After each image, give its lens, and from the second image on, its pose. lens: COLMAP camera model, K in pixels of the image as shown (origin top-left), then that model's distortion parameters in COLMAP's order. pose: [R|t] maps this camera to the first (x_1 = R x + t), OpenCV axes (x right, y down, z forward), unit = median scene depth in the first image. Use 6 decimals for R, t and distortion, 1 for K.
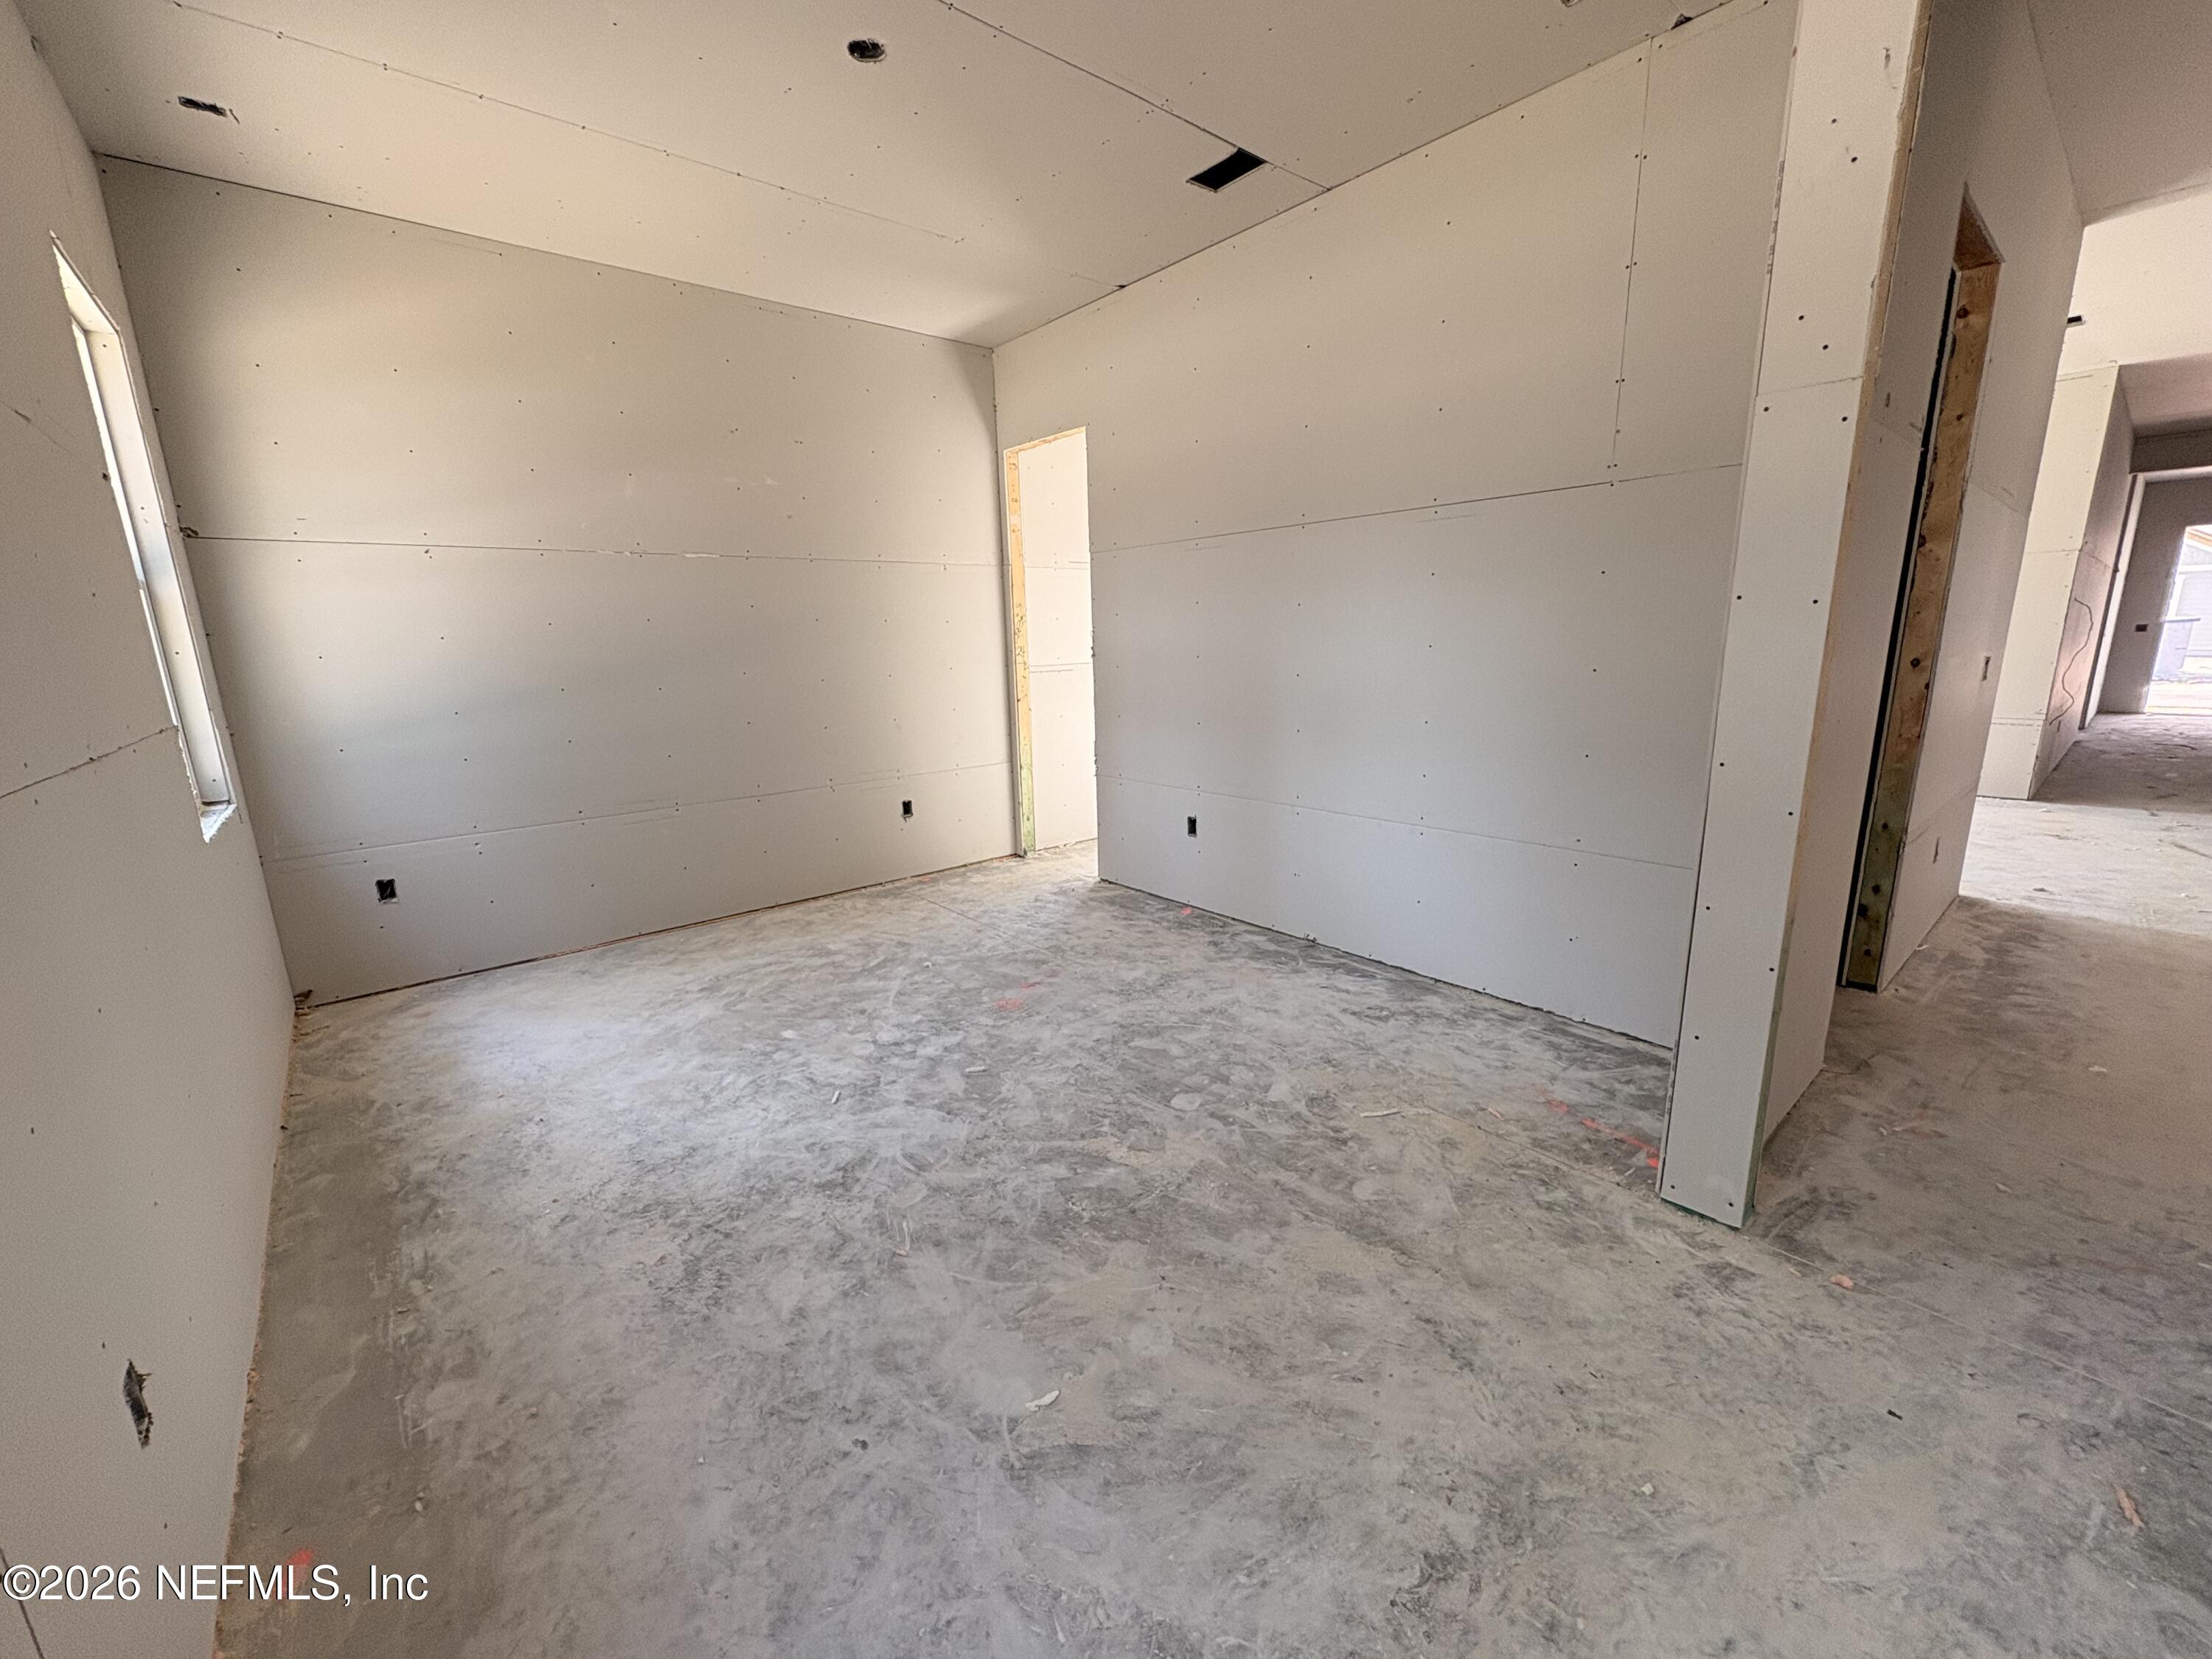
lens RADIAL K [[884.4, 0, 1108.0], [0, 884.4, 826.0], [0, 0, 1]] dist [0.001078, 0.000142]
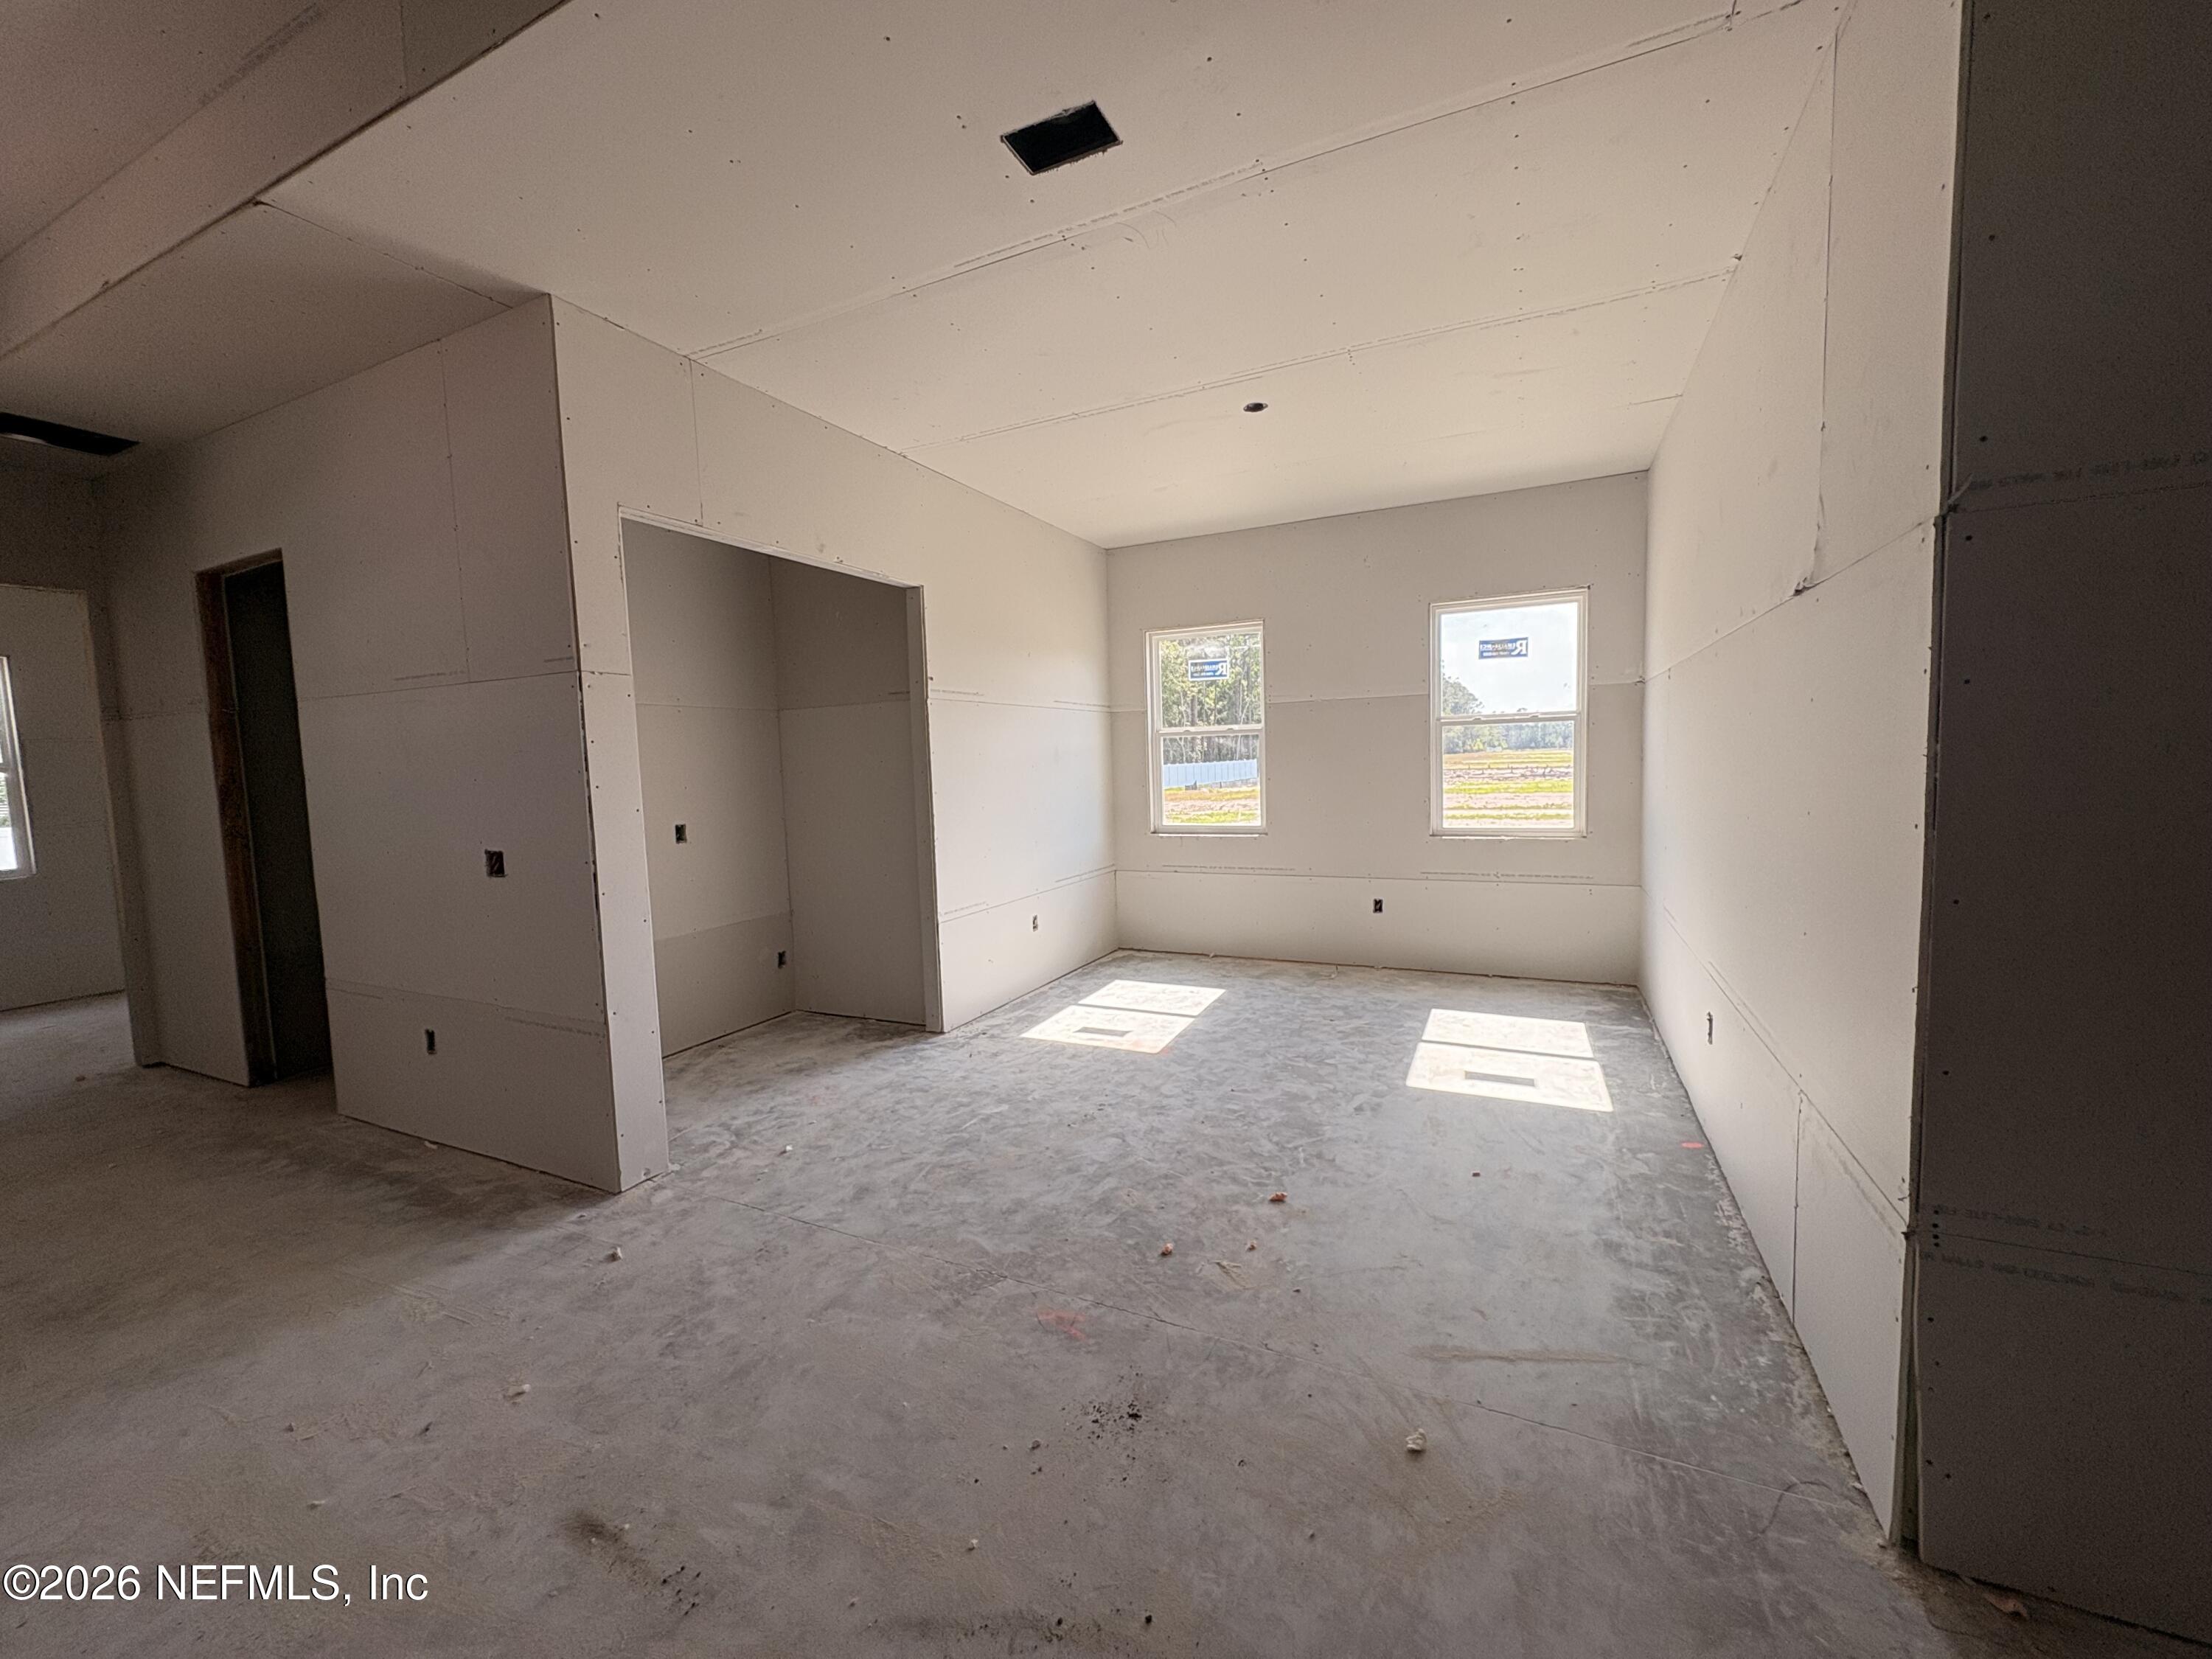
lens RADIAL K [[884.4, 0, 1099.9], [0, 884.4, 828.9], [0, 0, 1]] dist [0.001078, 0.000142]
pose [[0.401186, 0.085298, -0.912016, 2.065512], [-0.176454, 0.984203, 0.014429, -0.336748], [0.898840, 0.155140, 0.409900, 1.218370]]
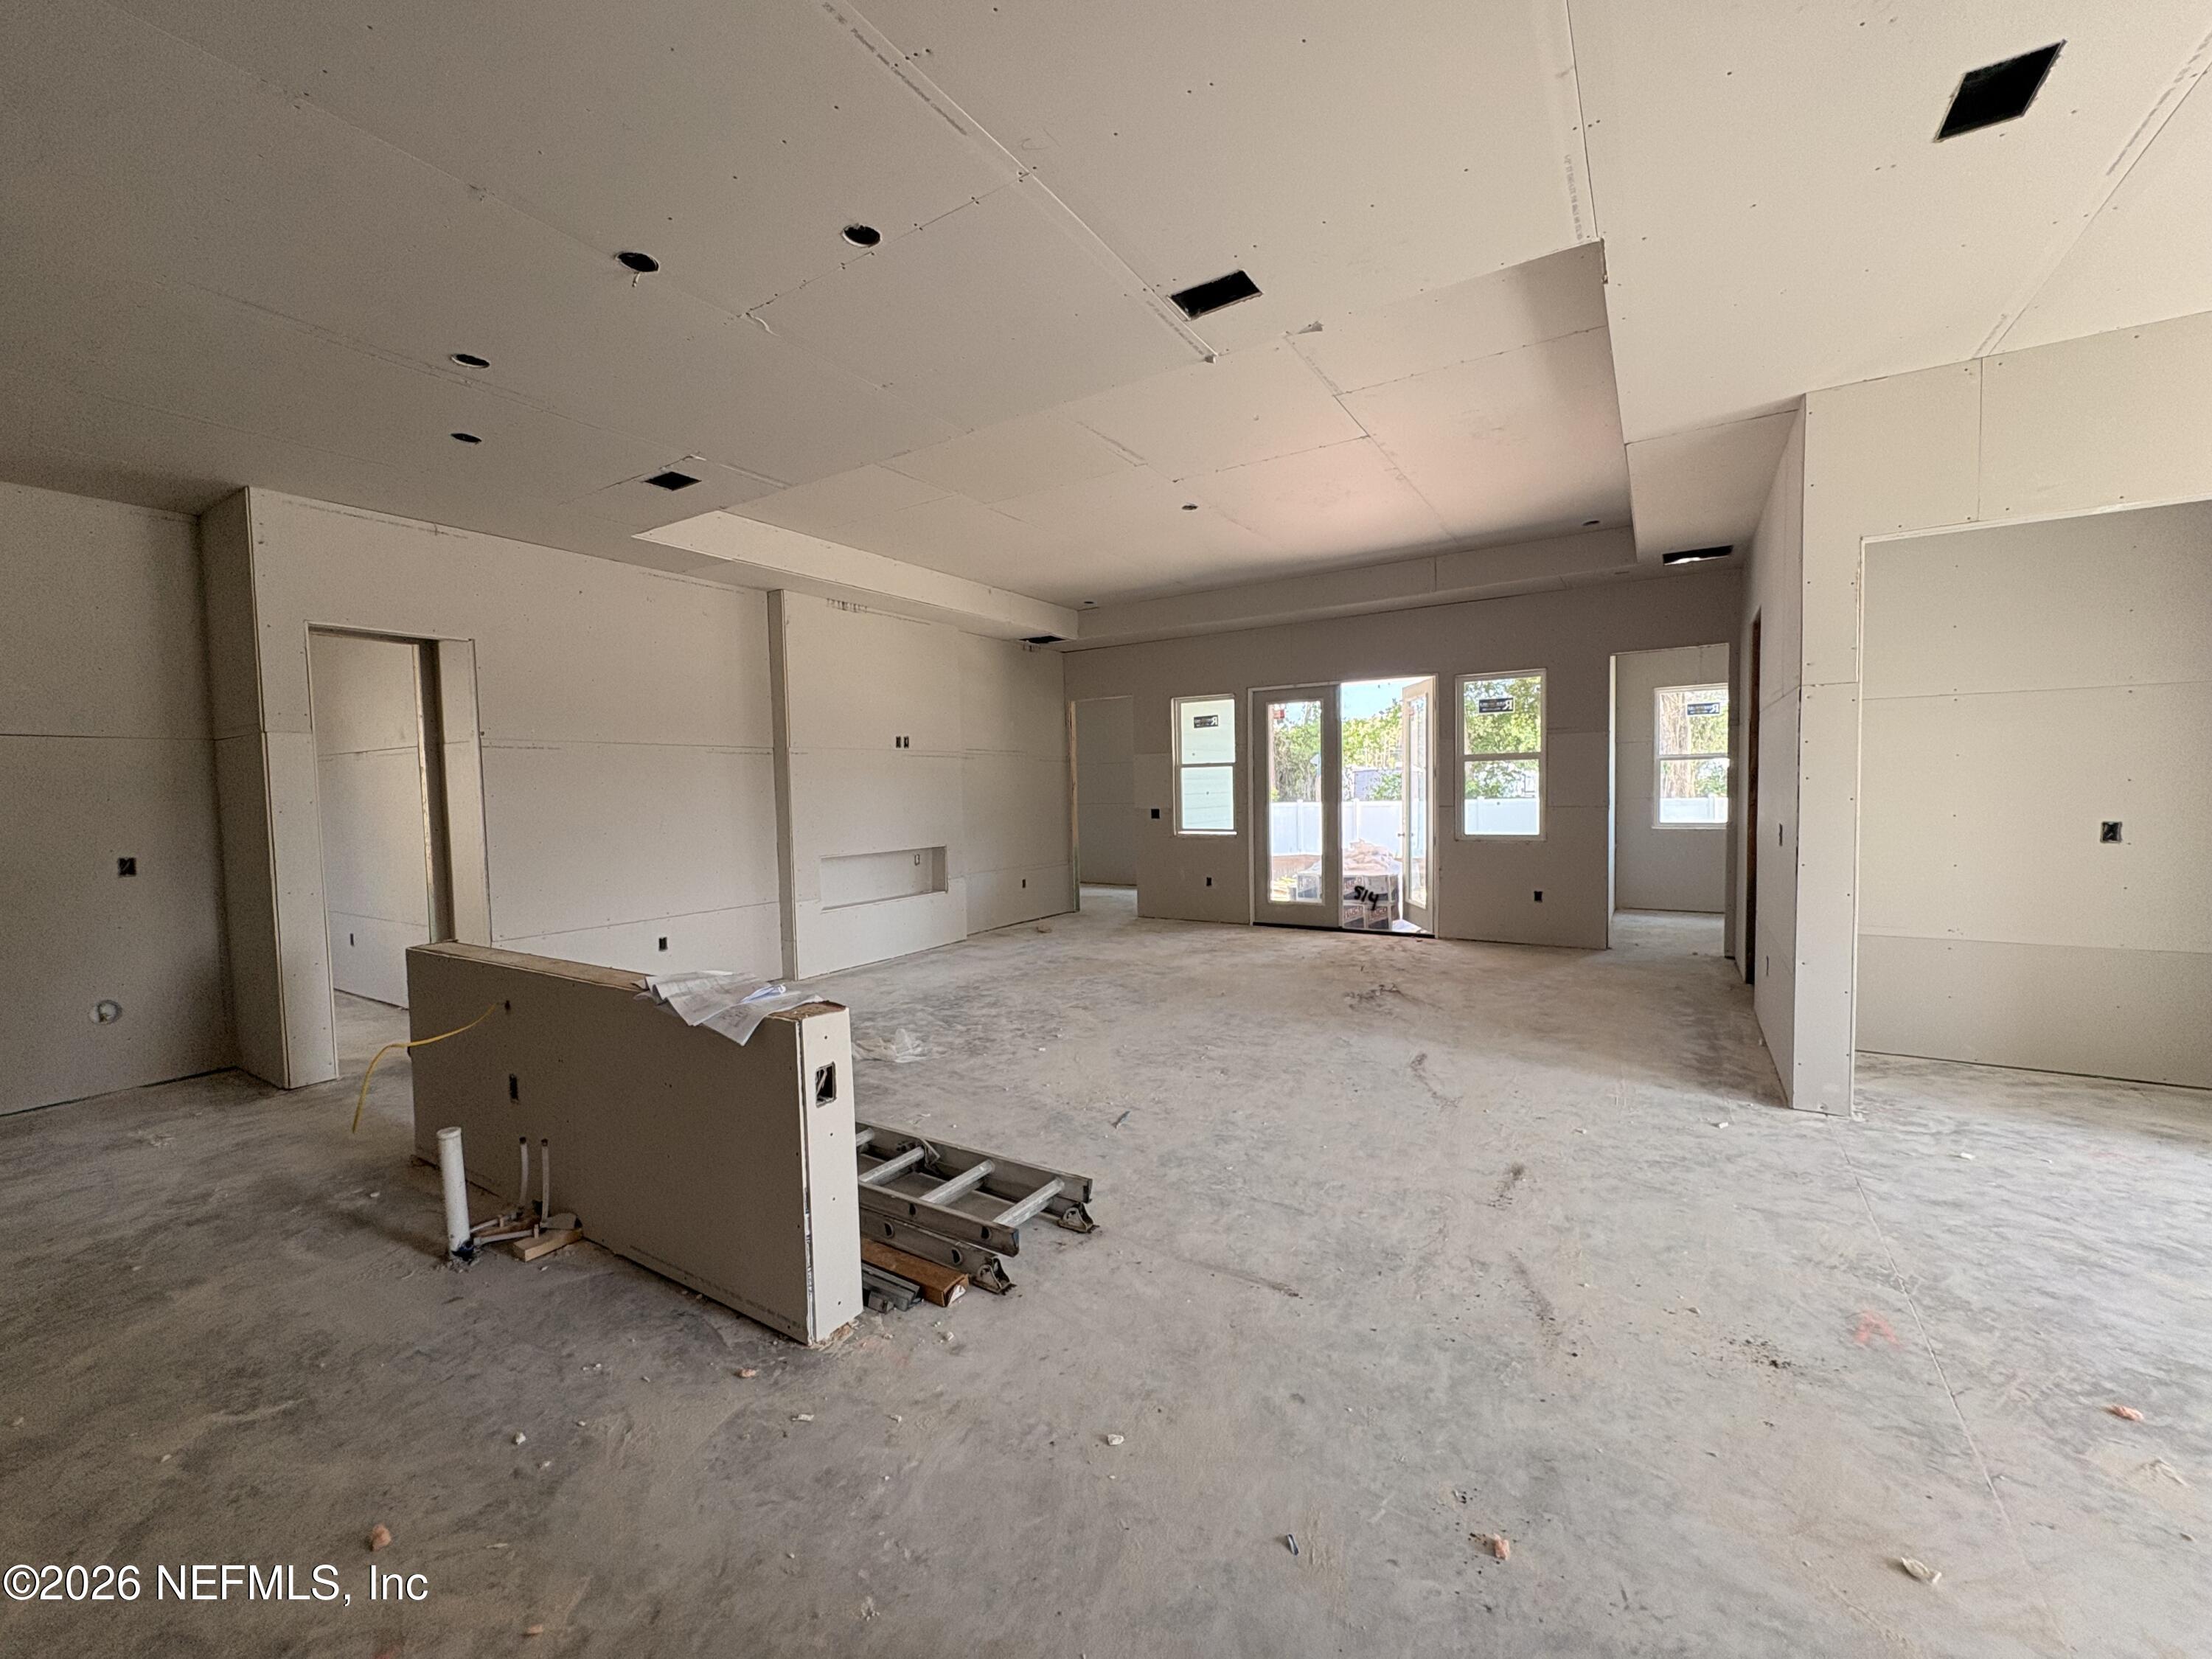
lens RADIAL K [[884.4, 0, 1109.8], [0, 884.4, 831.1], [0, 0, 1]] dist [0.001078, 0.000142]
pose [[-0.954116, 0.061150, -0.293126, 2.190604], [-0.018490, 0.965026, 0.261500, -0.472032], [0.298865, 0.254921, -0.919617, 1.831230]]
